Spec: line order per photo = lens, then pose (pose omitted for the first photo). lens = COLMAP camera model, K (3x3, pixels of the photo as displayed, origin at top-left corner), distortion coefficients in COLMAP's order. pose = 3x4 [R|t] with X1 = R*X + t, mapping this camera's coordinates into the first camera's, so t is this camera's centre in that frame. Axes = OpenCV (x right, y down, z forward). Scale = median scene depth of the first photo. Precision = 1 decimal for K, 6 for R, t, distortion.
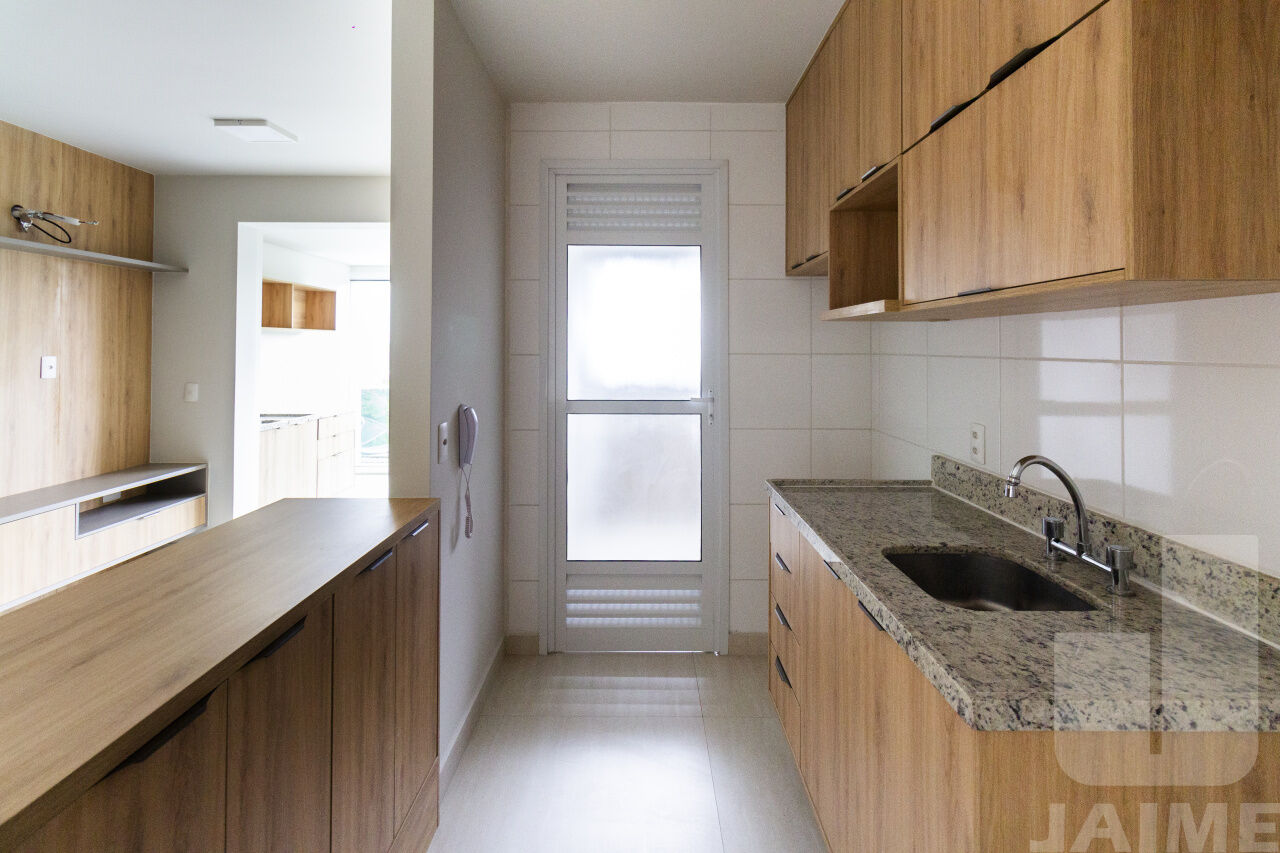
lens RADIAL K [[614.8, 0, 647.0], [0, 614.8, 337.6], [0, 0, 1]] dist [0.002539, 0.000693]
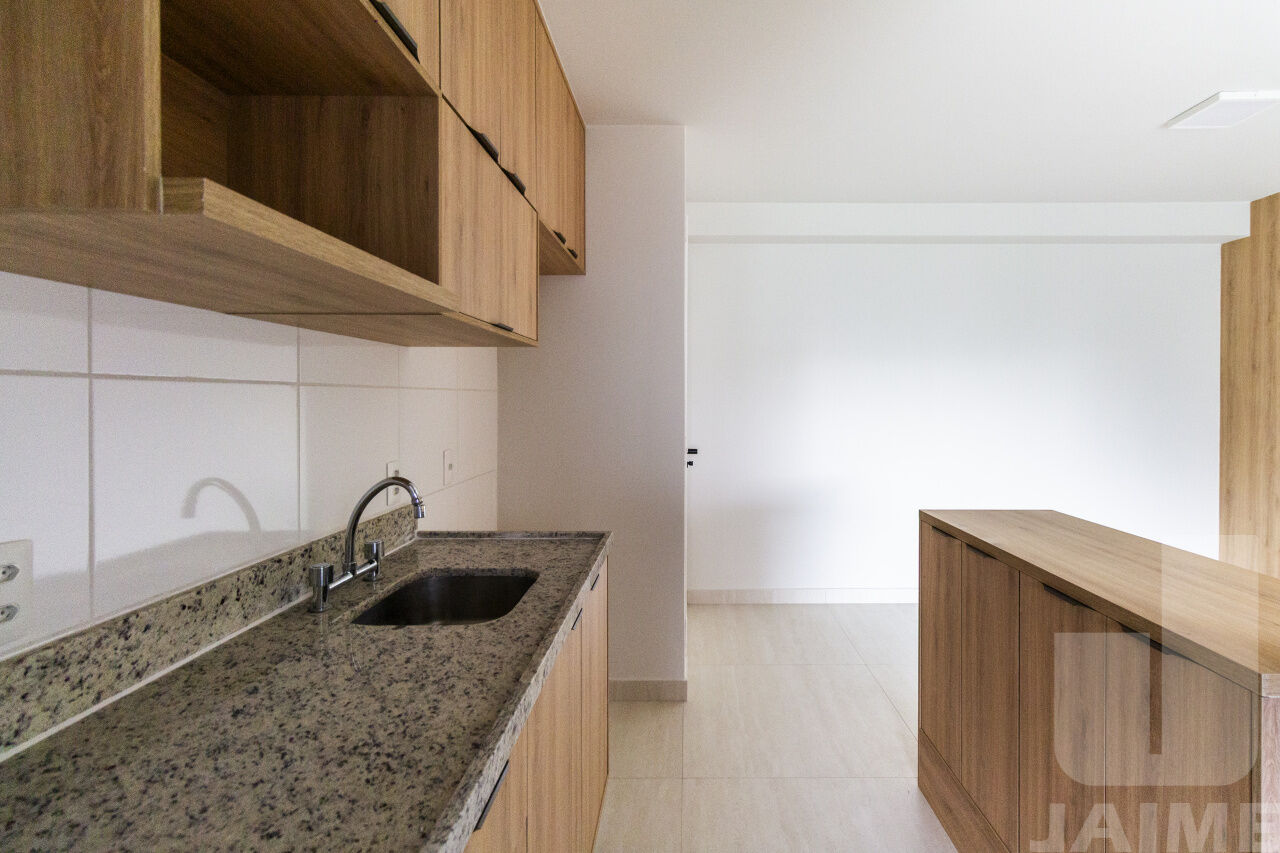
lens RADIAL K [[618.3, 0, 684.0], [0, 618.3, 401.6], [0, 0, 1]] dist [0.000707, 0.000142]
pose [[-0.999961, -0.000893, 0.008745, 0.099833], [-0.000988, 0.999941, -0.010863, 0.052407], [-0.008735, -0.010871, -0.999903, 1.354120]]
